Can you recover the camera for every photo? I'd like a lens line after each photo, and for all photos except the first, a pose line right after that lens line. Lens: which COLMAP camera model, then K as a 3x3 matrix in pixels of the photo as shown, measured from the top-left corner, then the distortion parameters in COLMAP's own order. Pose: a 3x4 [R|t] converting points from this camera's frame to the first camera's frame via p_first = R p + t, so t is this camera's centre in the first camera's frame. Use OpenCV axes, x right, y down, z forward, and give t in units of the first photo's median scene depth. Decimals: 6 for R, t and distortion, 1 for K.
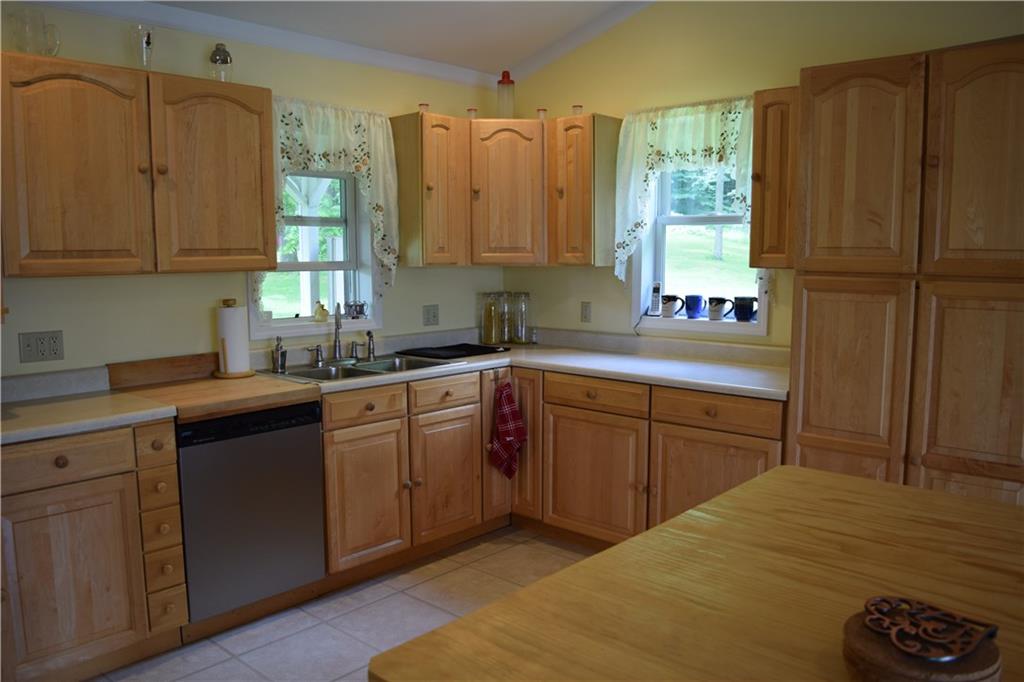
lens RADIAL K [[810.7, 0, 512.0], [0, 810.7, 341.0], [0, 0, 1]] dist [-0.087086, 0.013880]
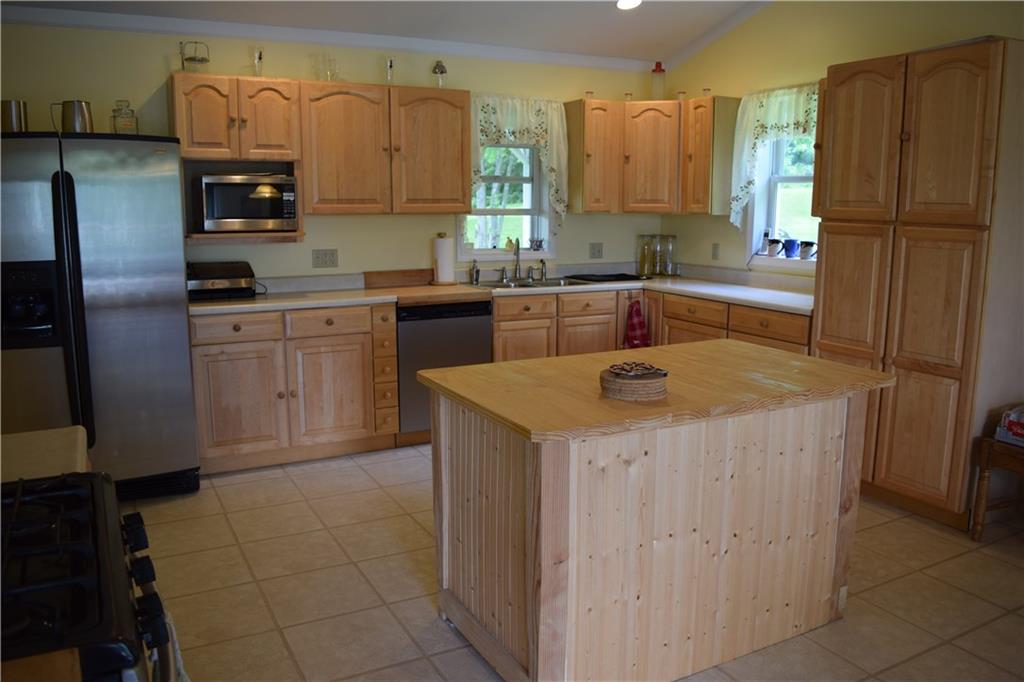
lens RADIAL K [[810.7, 0, 512.0], [0, 810.7, 341.0], [0, 0, 1]] dist [-0.087086, 0.013880]
pose [[0.940119, 0.061985, -0.335163, 0.272504], [-0.042303, 0.996941, 0.065715, 0.041851], [0.338212, -0.047601, 0.939865, -0.362404]]
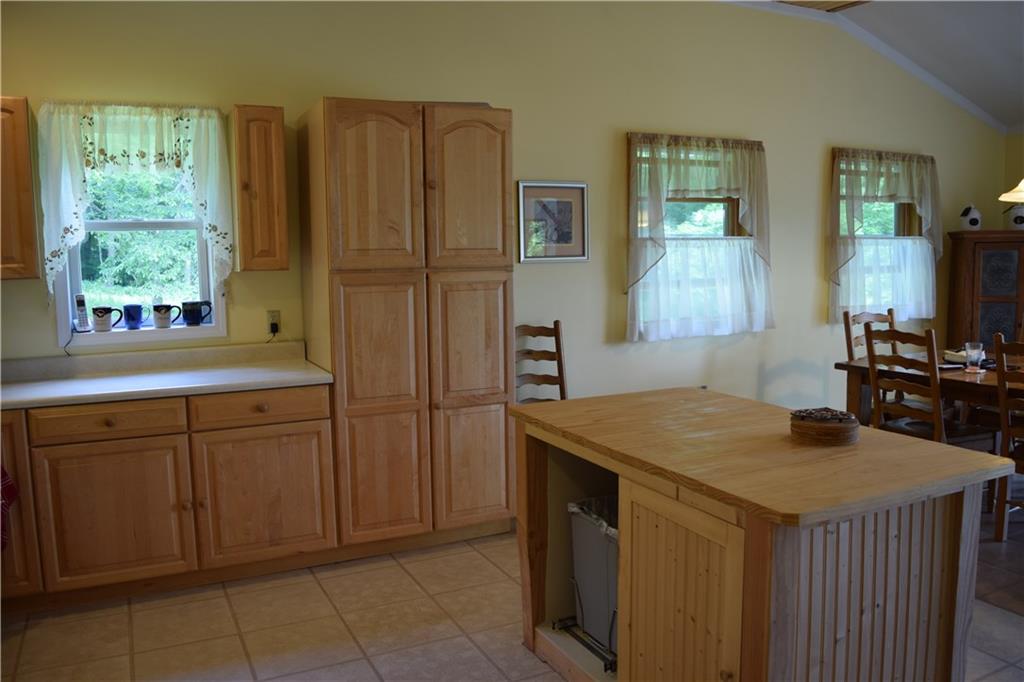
lens RADIAL K [[810.7, 0, 512.0], [0, 810.7, 341.0], [0, 0, 1]] dist [-0.087086, 0.013880]
pose [[0.365096, -0.107113, 0.924788, -0.534838], [0.118224, 0.990651, 0.068068, -0.028353], [-0.923433, 0.084481, 0.374346, 0.270366]]
